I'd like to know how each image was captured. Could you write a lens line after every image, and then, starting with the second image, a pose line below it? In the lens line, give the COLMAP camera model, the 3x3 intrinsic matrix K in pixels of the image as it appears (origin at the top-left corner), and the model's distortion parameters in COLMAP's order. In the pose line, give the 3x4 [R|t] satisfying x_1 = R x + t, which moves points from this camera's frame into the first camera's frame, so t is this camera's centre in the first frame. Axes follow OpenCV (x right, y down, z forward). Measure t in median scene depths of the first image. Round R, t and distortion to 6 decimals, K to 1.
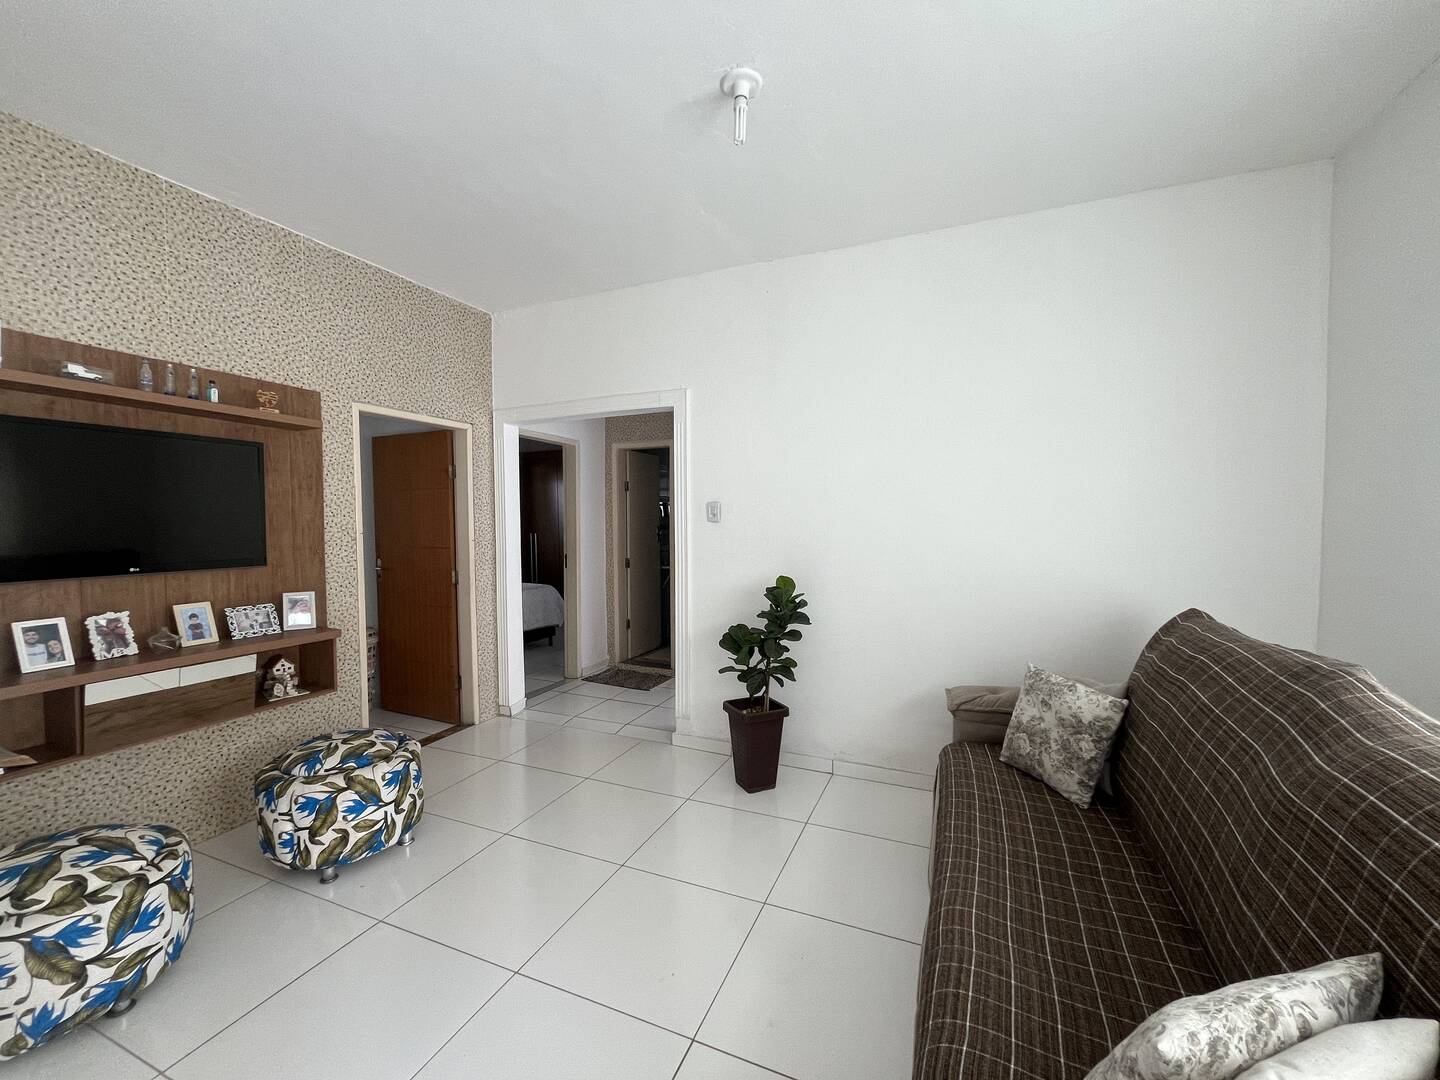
lens RADIAL K [[582.6, 0, 720.0], [0, 582.6, 540.0], [0, 0, 1]] dist [-0.000993, -0.000554]
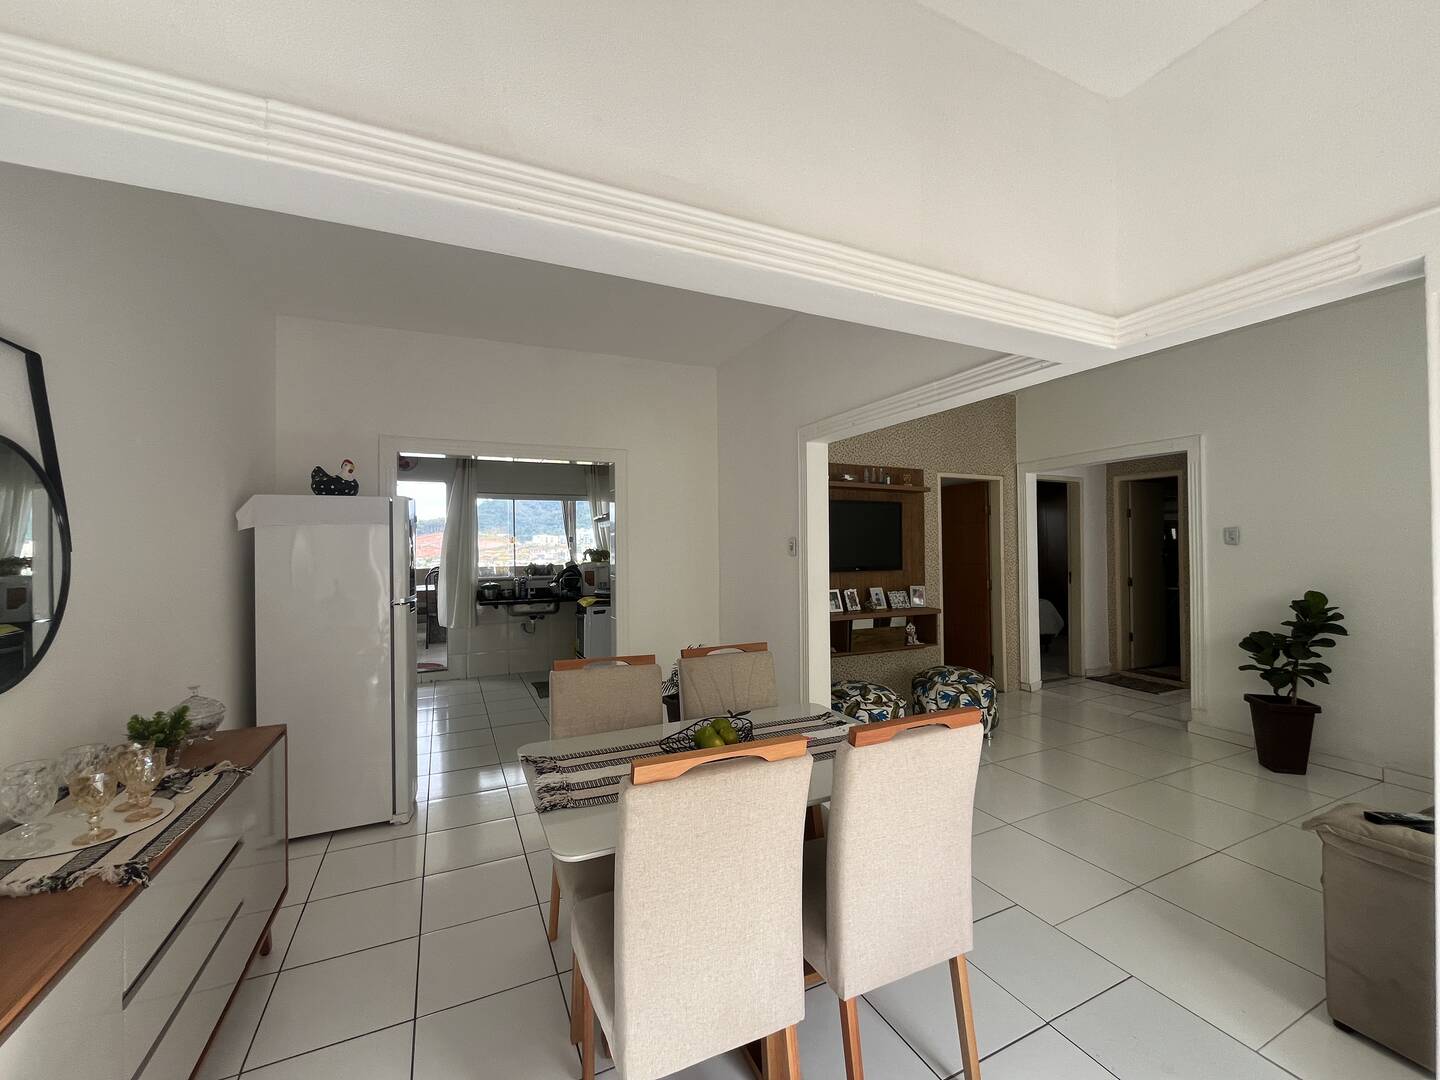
lens RADIAL K [[582.6, 0, 720.0], [0, 582.6, 540.0], [0, 0, 1]] dist [-0.000993, -0.000554]
pose [[0.742792, -0.010221, -0.669444, 0.009214], [-0.017160, 0.999264, -0.034298, 0.020638], [0.669303, 0.036964, 0.742070, -0.649142]]
